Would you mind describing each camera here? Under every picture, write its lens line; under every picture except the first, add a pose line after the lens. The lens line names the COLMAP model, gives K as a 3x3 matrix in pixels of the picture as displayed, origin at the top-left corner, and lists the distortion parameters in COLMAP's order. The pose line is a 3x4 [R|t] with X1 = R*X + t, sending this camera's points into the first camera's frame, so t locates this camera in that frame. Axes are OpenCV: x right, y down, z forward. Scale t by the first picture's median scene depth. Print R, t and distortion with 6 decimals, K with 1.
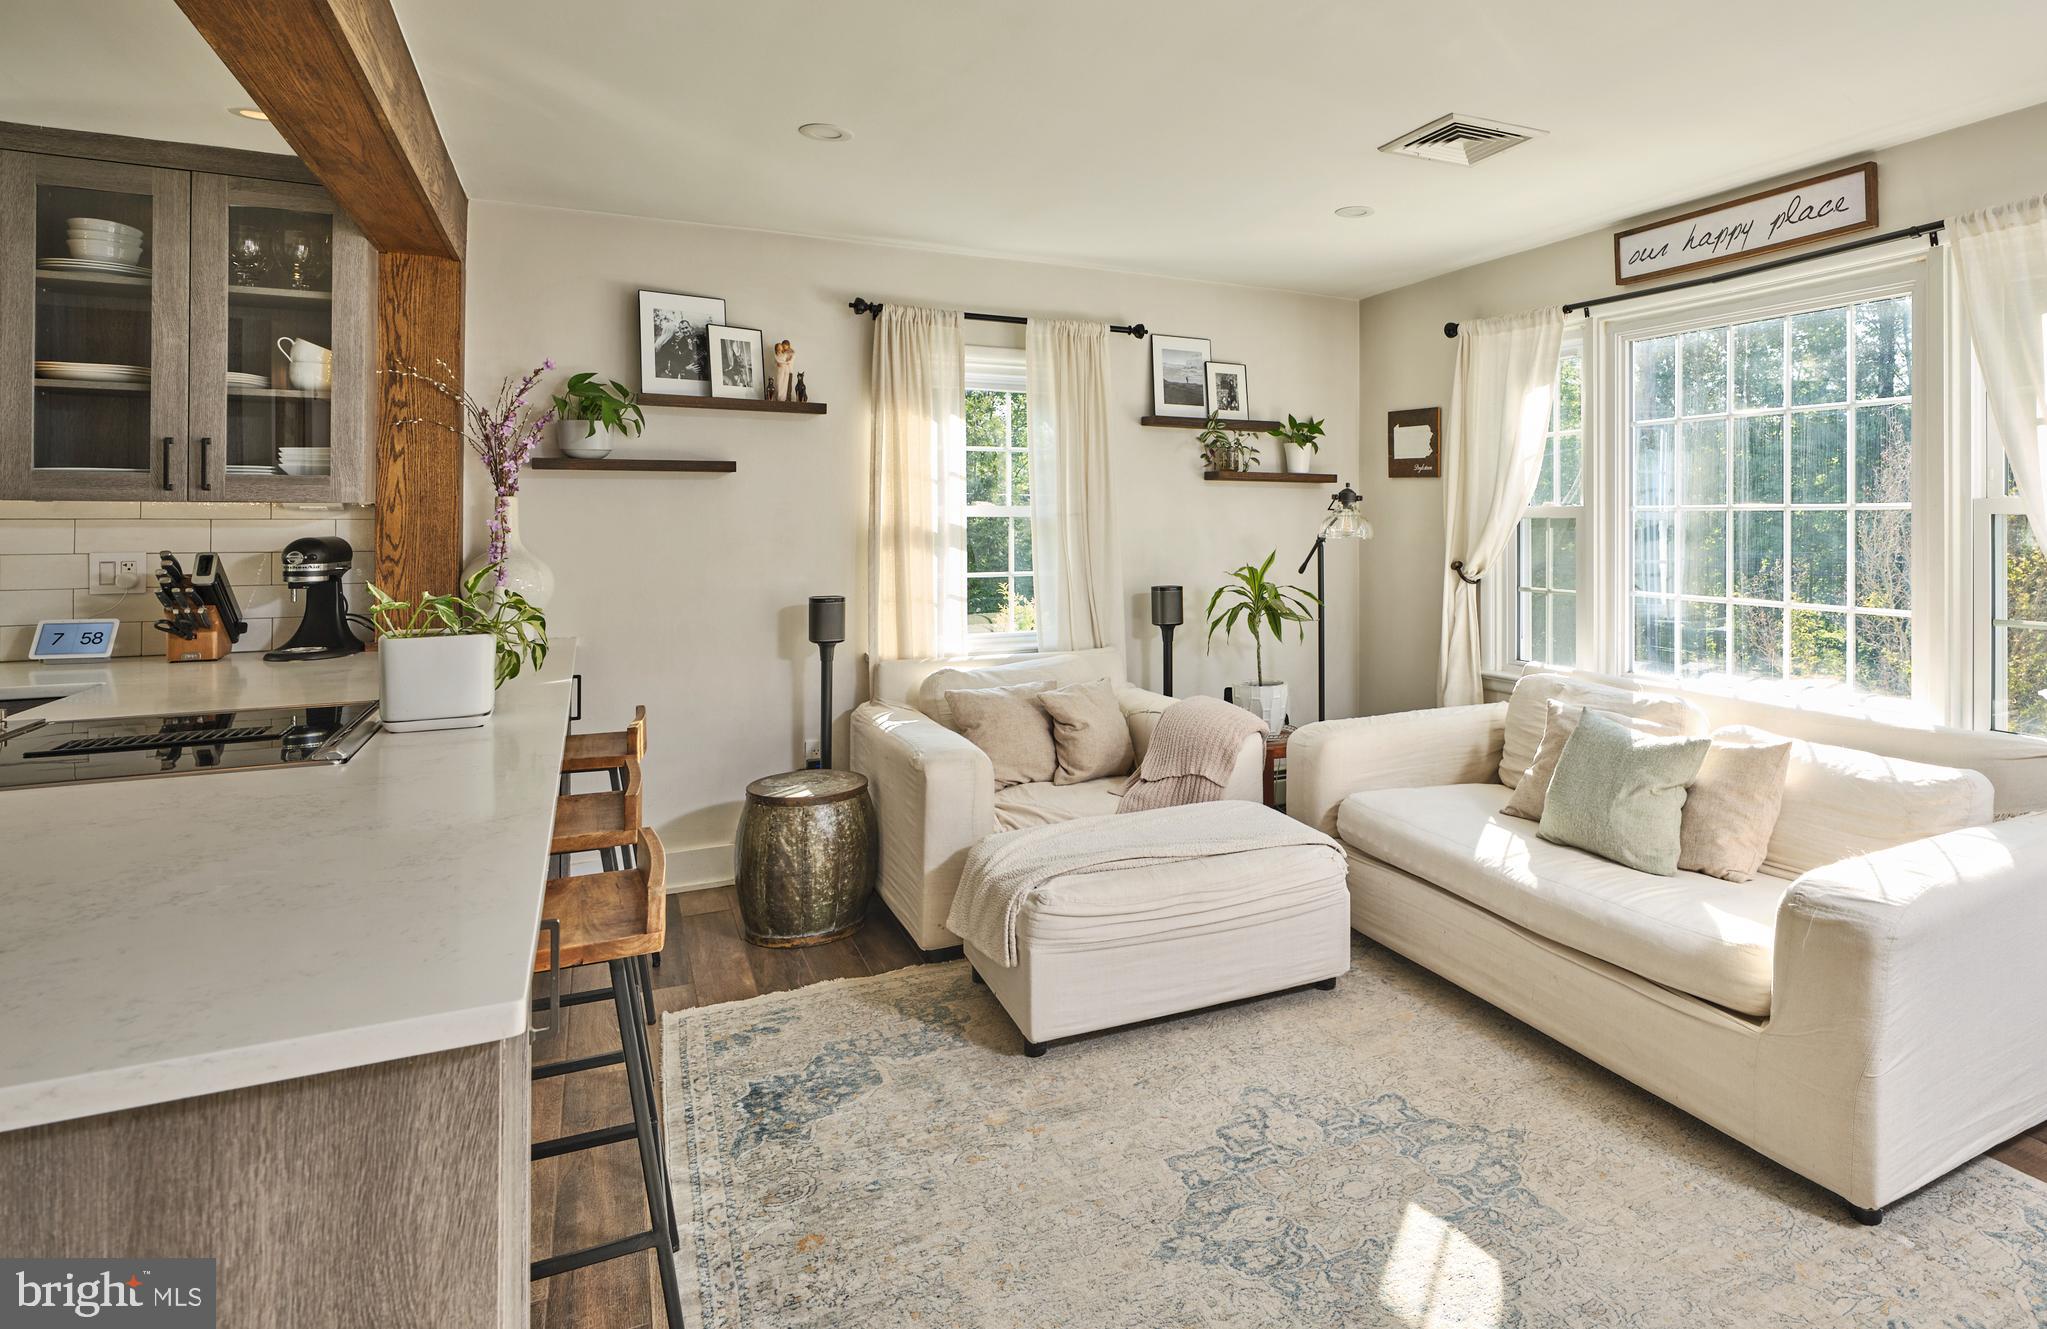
lens RADIAL K [[1164.7, 0, 1257.4], [0, 1164.7, 512.1], [0, 0, 1]] dist [-0.002652, -0.001214]
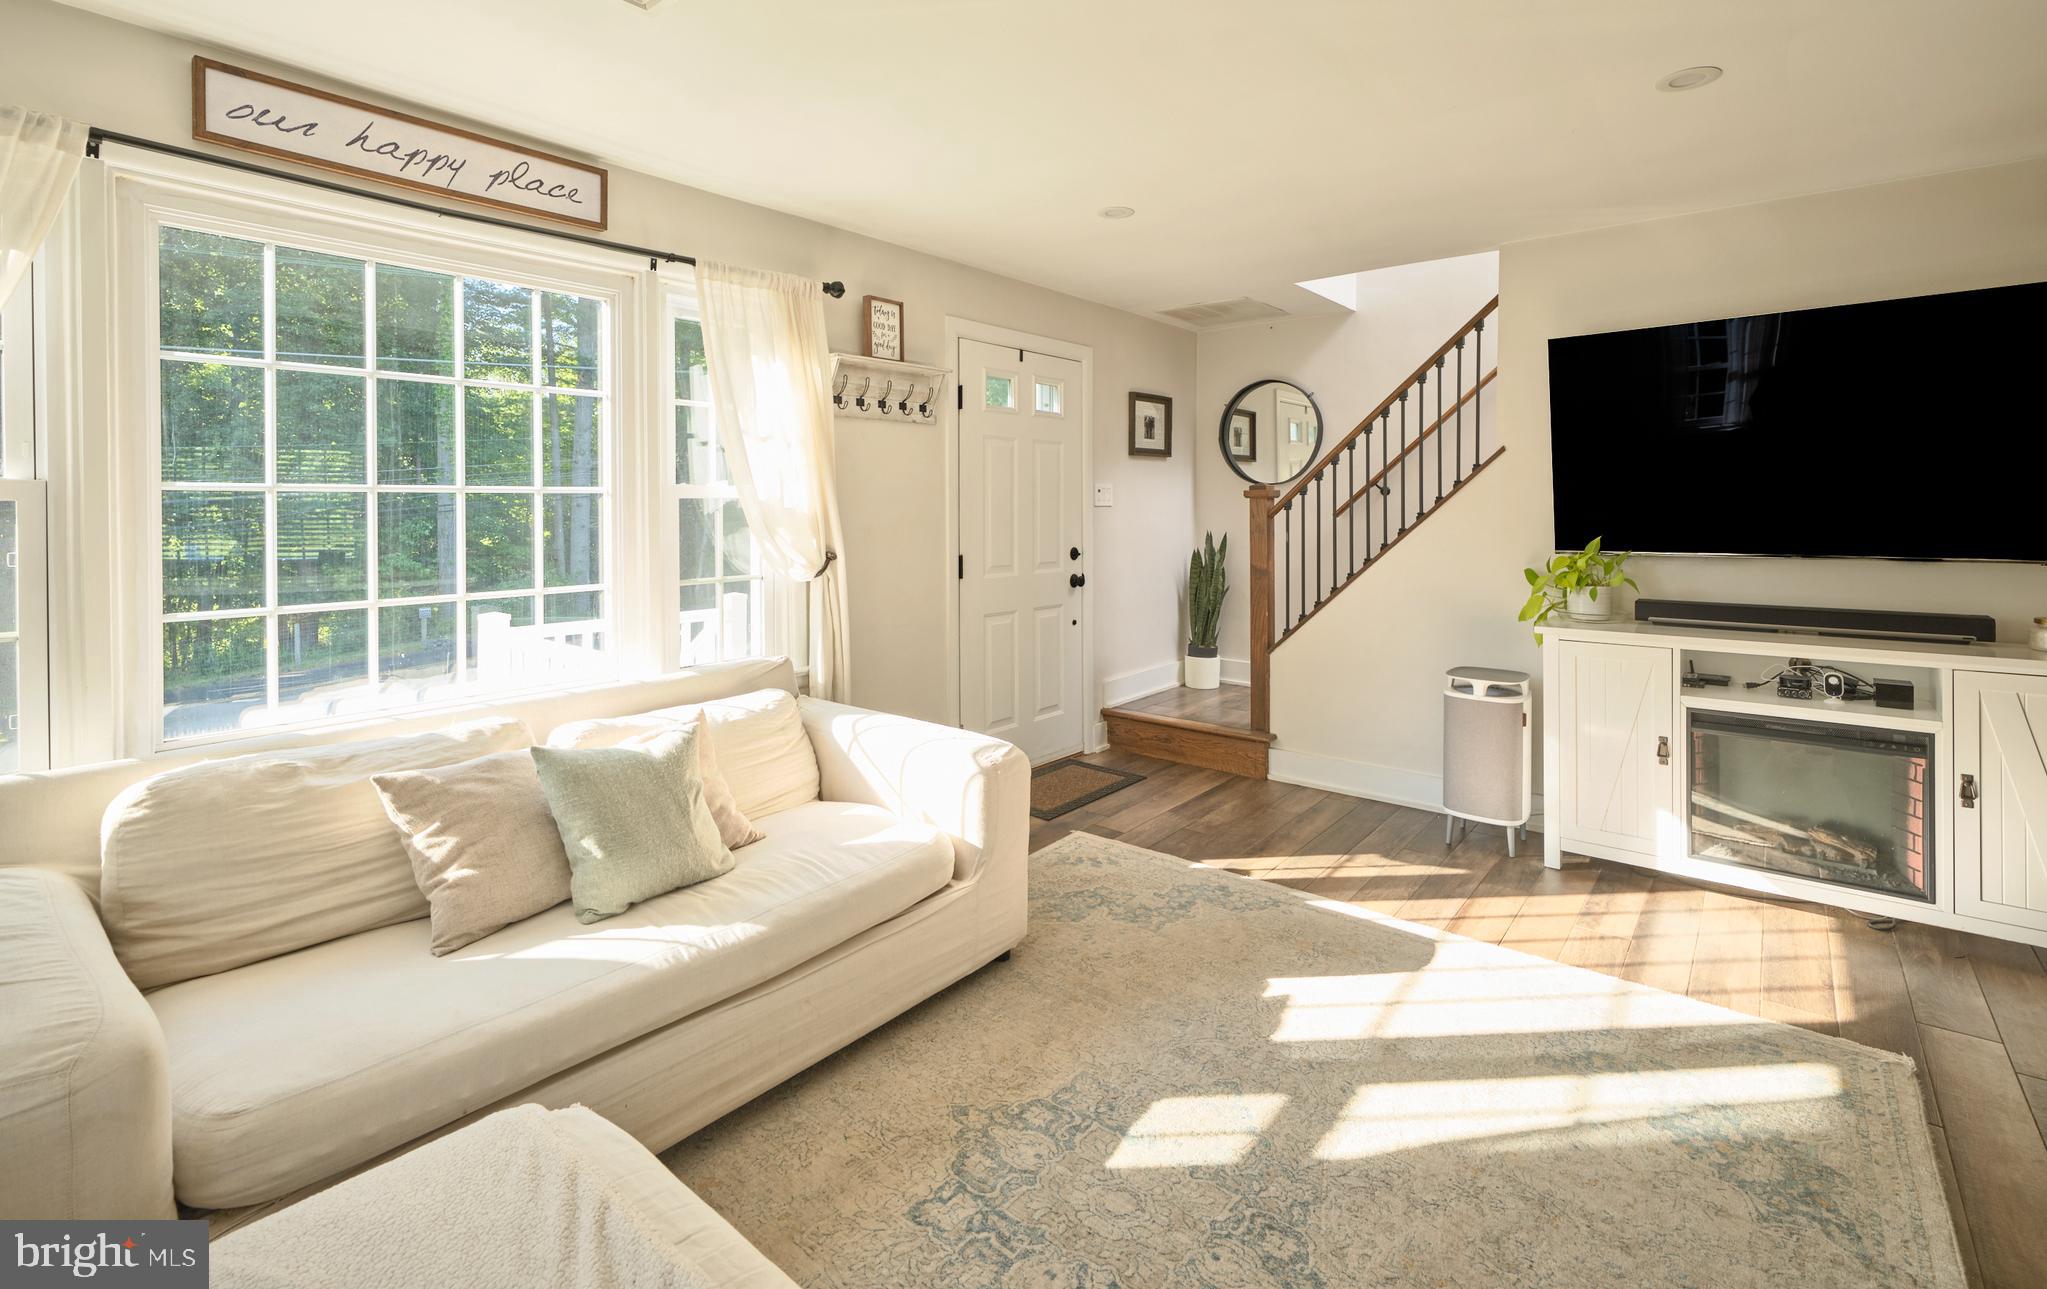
lens RADIAL K [[926.1, 0, 1020.1], [0, 926.1, 512.4], [0, 0, 1]] dist [-0.002054, 0.000083]
pose [[-0.362843, -0.011483, 0.931779, -0.347986], [-0.002981, 0.999933, 0.011162, 0.004300], [-0.931845, 0.001272, -0.362853, 0.802703]]
